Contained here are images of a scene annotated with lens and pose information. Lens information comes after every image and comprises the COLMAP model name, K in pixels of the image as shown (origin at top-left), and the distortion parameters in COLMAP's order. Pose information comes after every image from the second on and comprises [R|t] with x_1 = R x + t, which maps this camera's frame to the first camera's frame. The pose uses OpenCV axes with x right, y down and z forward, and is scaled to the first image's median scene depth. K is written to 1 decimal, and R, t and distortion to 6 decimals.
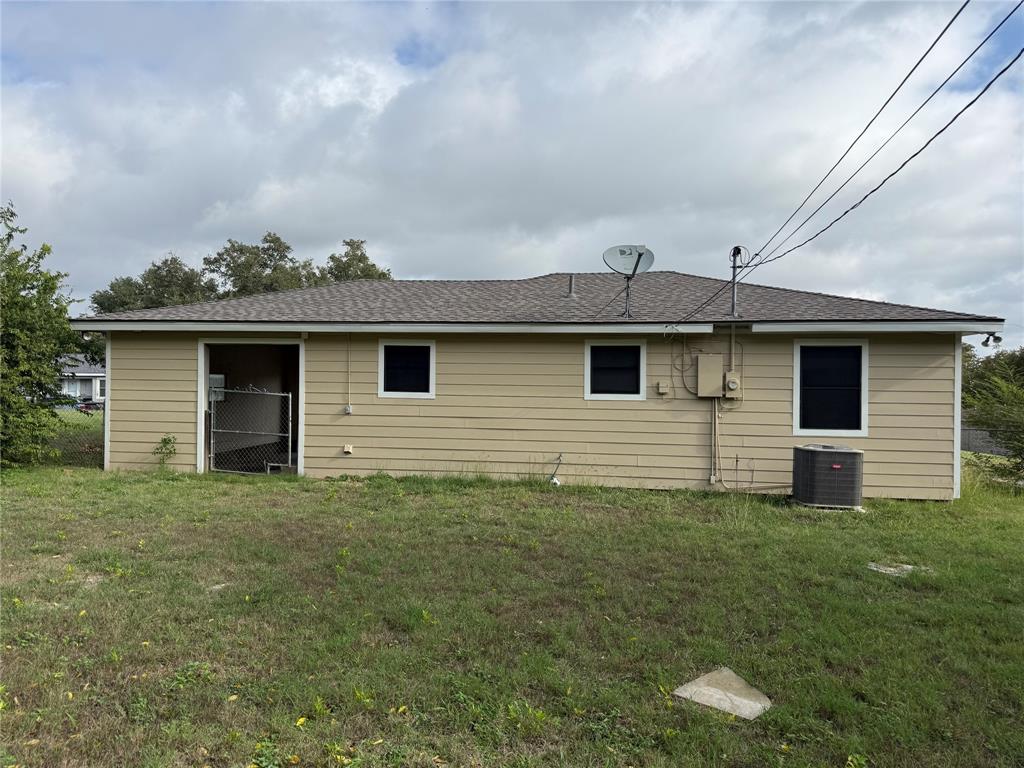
lens RADIAL K [[734.1, 0, 513.7], [0, 734.1, 382.0], [0, 0, 1]] dist [0.057844, -0.074515]
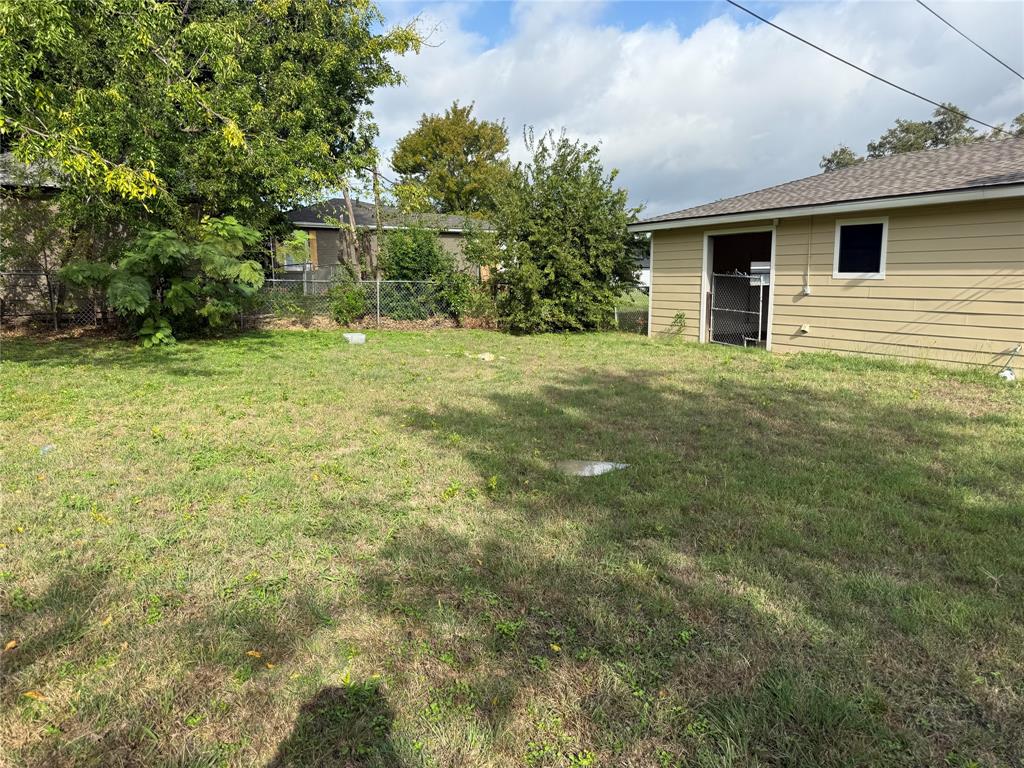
lens RADIAL K [[734.1, 0, 509.6], [0, 734.1, 387.4], [0, 0, 1]] dist [0.057844, -0.074515]
pose [[0.568105, 0.107597, -0.815892, 0.415787], [0.016083, 0.989775, 0.141727, 0.017074], [0.822799, -0.093638, 0.560566, 0.038921]]
